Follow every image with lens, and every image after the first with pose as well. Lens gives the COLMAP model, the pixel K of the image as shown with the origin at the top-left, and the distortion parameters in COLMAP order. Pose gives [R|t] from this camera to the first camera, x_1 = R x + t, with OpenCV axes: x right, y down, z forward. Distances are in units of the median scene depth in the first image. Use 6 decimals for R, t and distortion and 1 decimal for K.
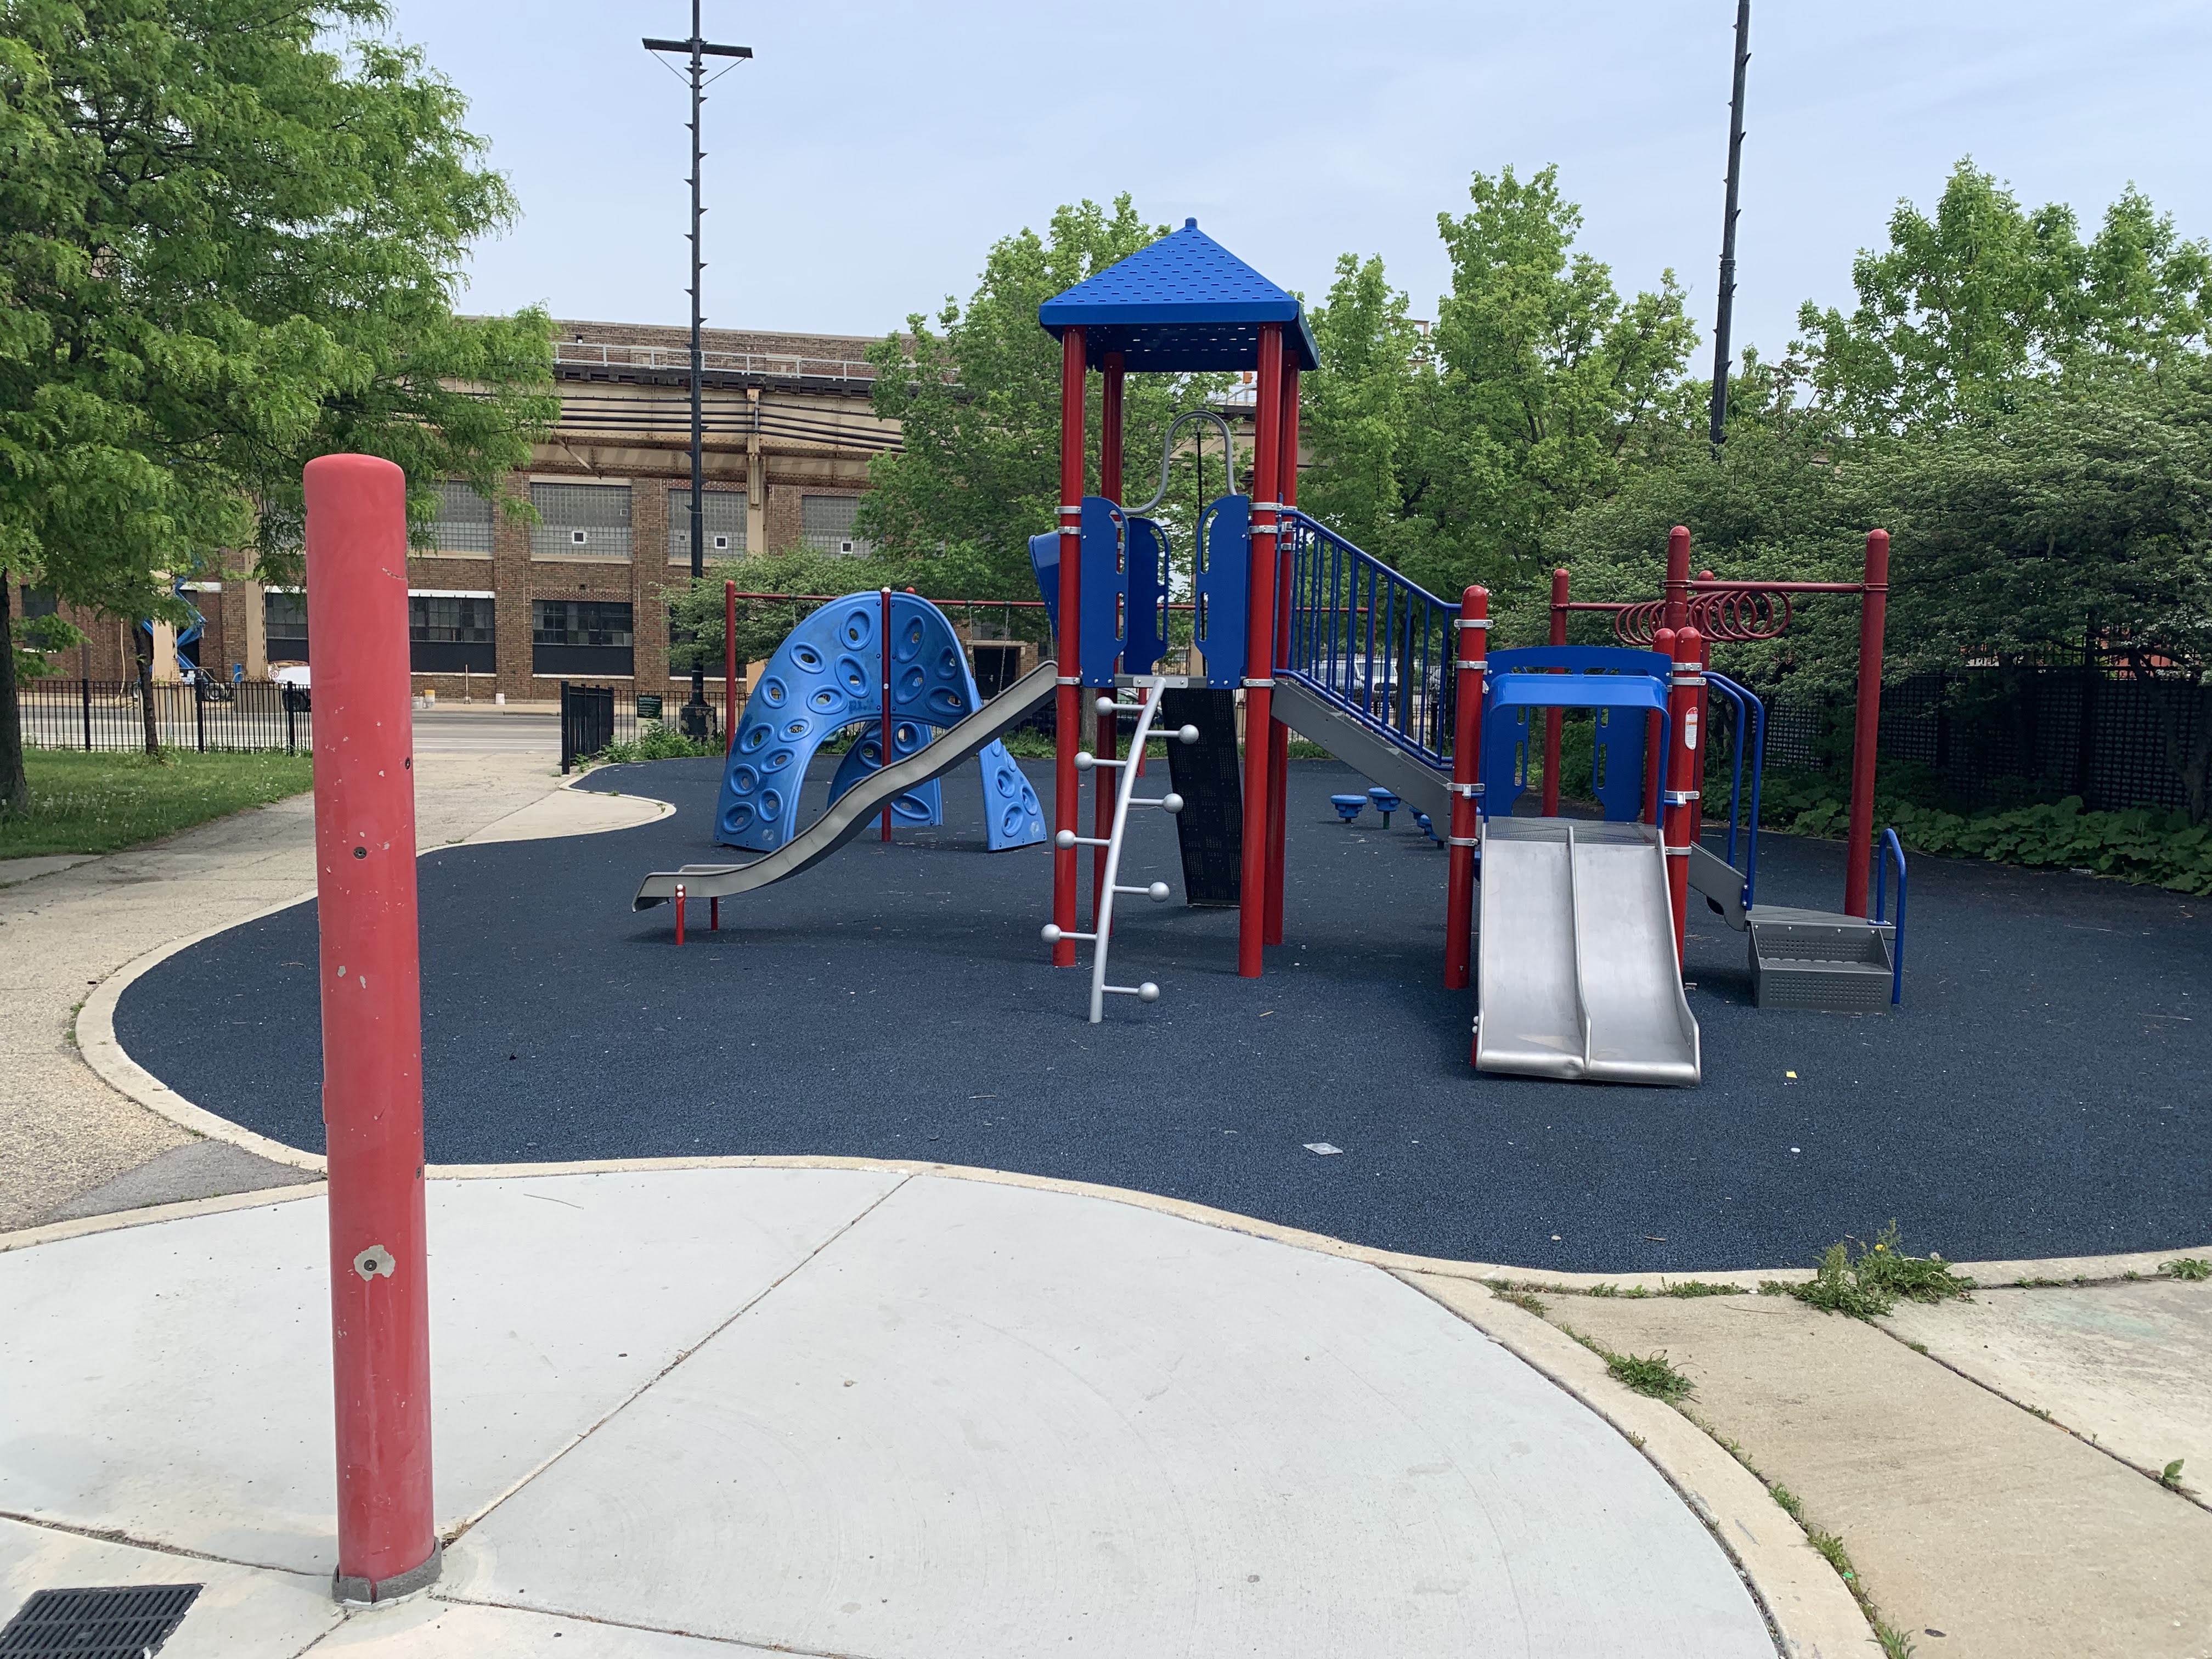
lens RADIAL K [[1650.8, 0, 1098.7], [0, 1650.8, 821.3], [0, 0, 1]] dist [0.054962, -0.072260]
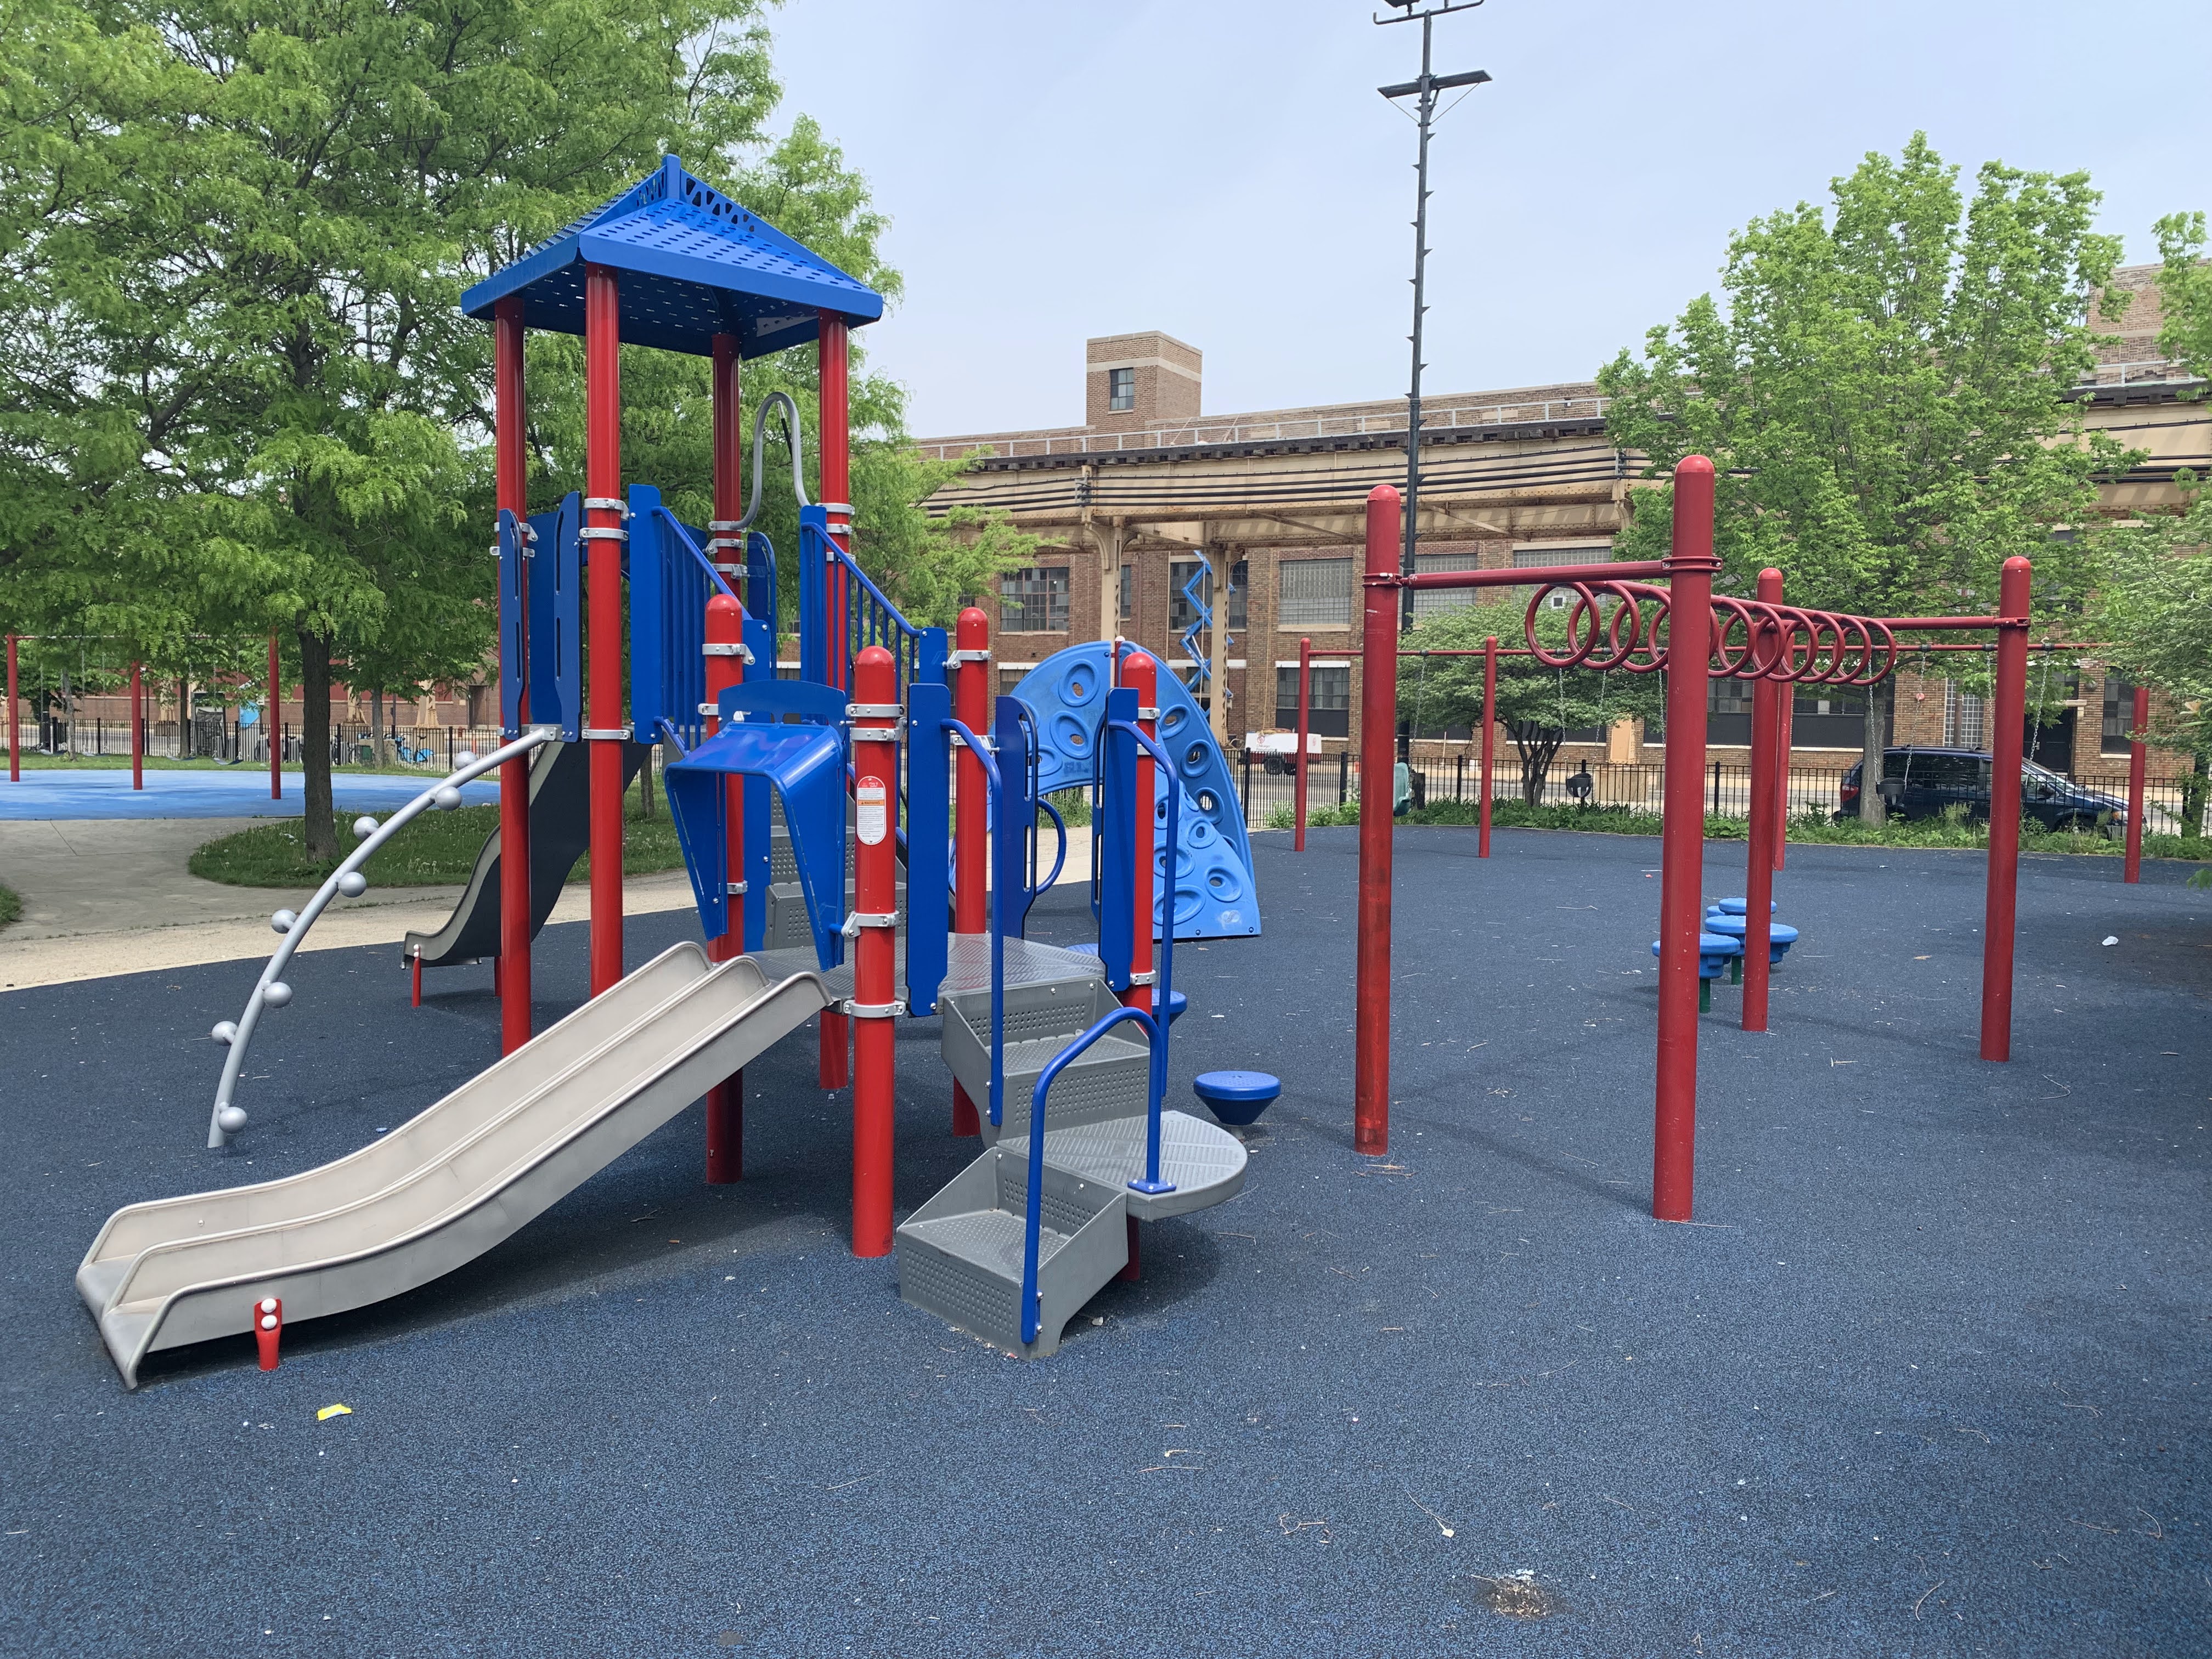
lens RADIAL K [[1650.8, 0, 1098.7], [0, 1650.8, 821.3], [0, 0, 1]] dist [0.054962, -0.072260]
pose [[0.769603, 0.035042, -0.637561, 0.235848], [-0.061343, 0.997932, -0.019199, -0.013116], [0.635570, 0.053886, 0.770161, 0.168842]]
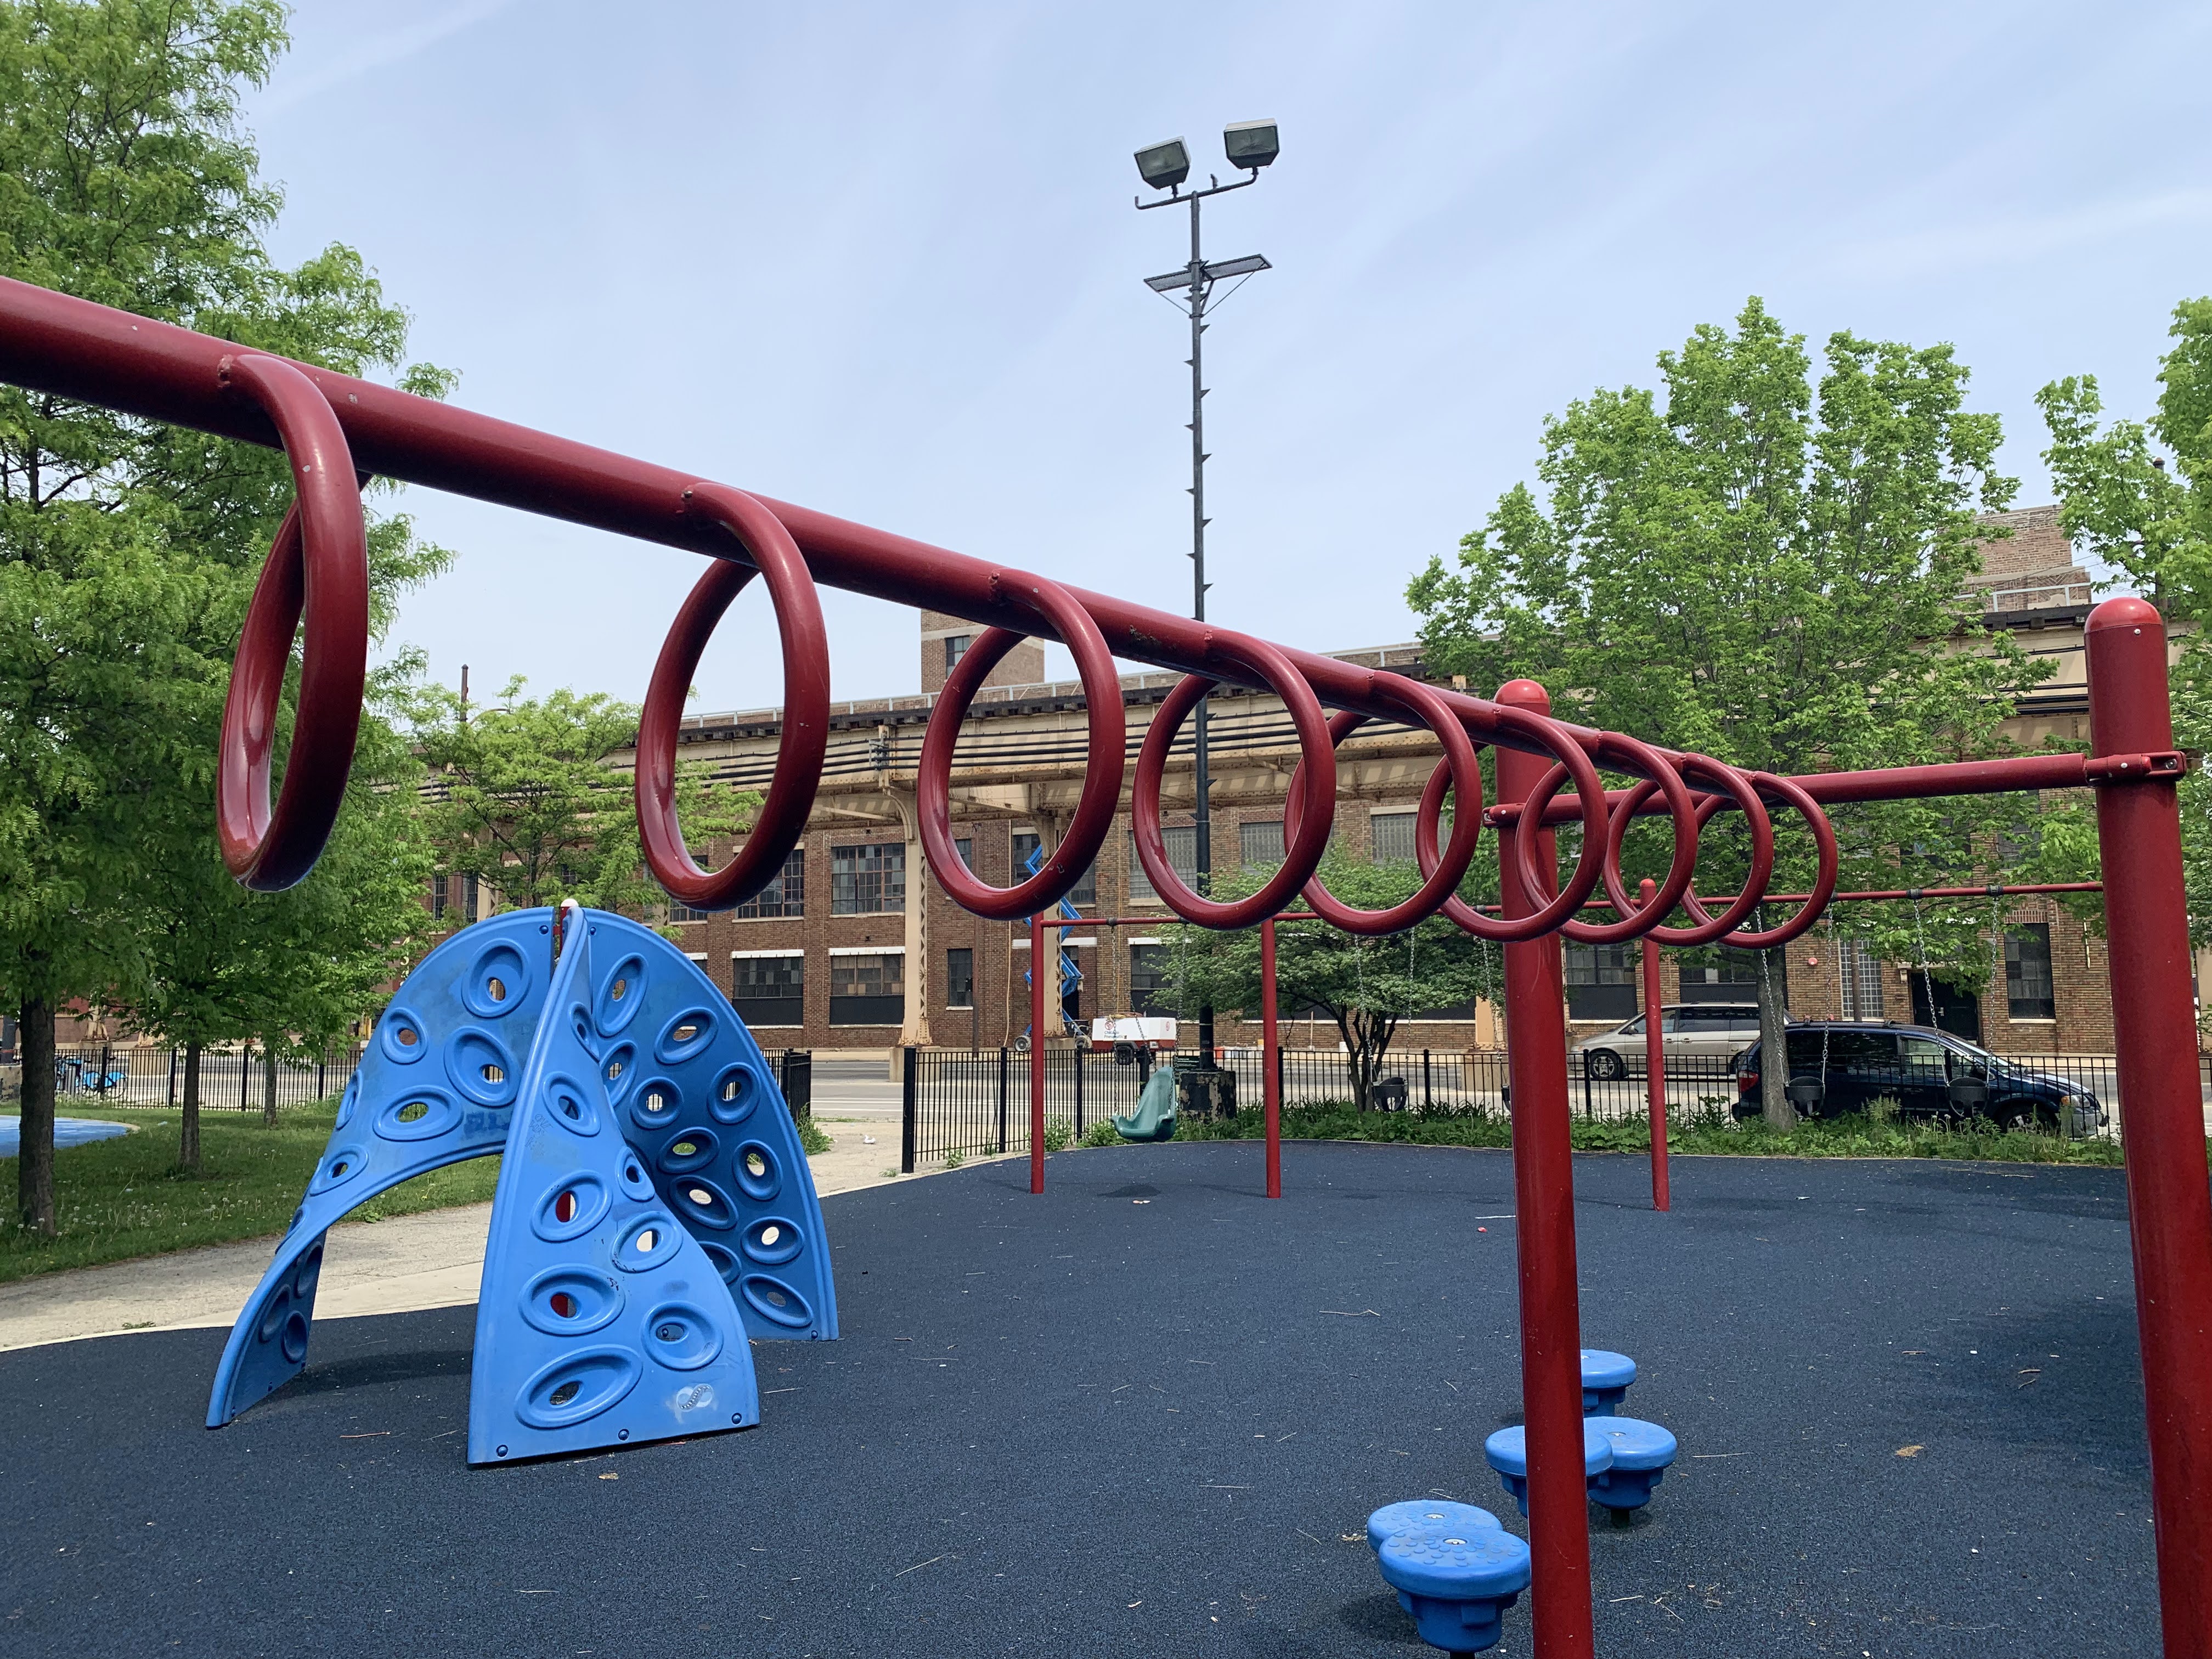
lens RADIAL K [[1666.4, 0, 1127.3], [0, 1666.4, 823.0], [0, 0, 1]] dist [0.105985, -0.176523]
pose [[0.815251, -0.088157, -0.572359, 0.183686], [-0.026666, 0.981582, -0.189170, -0.036210], [0.578494, 0.169483, 0.797885, 0.358662]]
